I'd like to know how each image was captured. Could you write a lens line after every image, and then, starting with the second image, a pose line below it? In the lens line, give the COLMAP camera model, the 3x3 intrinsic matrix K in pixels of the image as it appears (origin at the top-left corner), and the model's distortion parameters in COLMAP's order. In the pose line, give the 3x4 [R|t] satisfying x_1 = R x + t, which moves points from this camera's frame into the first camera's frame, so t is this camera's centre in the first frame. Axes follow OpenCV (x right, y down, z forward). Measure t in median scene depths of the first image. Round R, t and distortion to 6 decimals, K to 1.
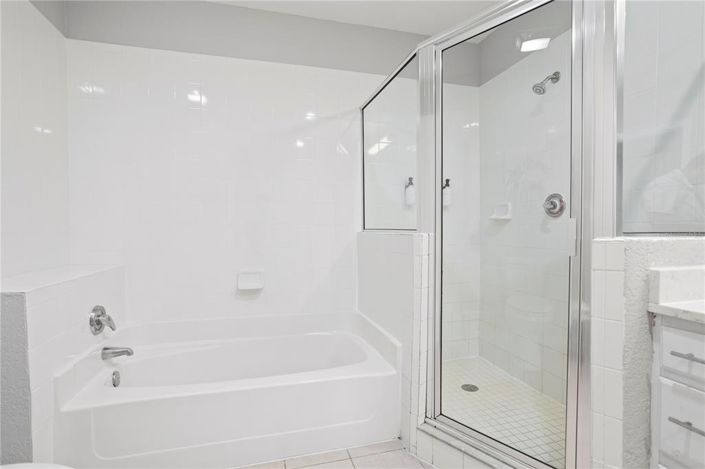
lens RADIAL K [[352.8, 0, 351.0], [0, 352.8, 227.6], [0, 0, 1]] dist [-0.005159, 0.024017]
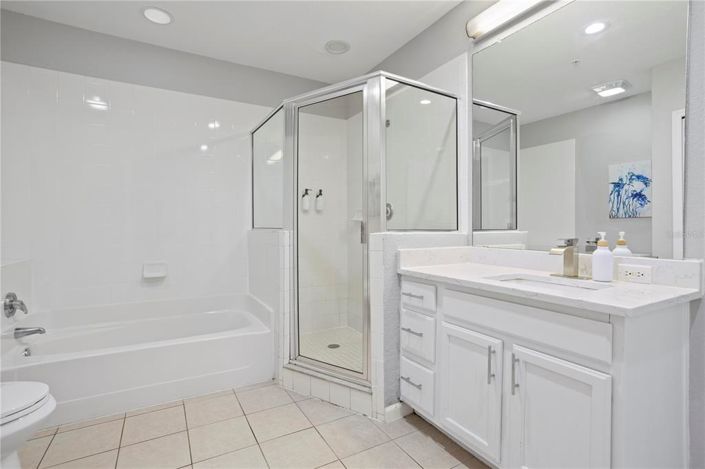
lens RADIAL K [[352.8, 0, 351.0], [0, 352.8, 227.6], [0, 0, 1]] dist [-0.005159, 0.024017]
pose [[0.973103, 0.000150, 0.230369, 0.122148], [-0.000312, 1.000000, 0.000665, 0.001161], [-0.230369, -0.000719, 0.973103, -0.445307]]
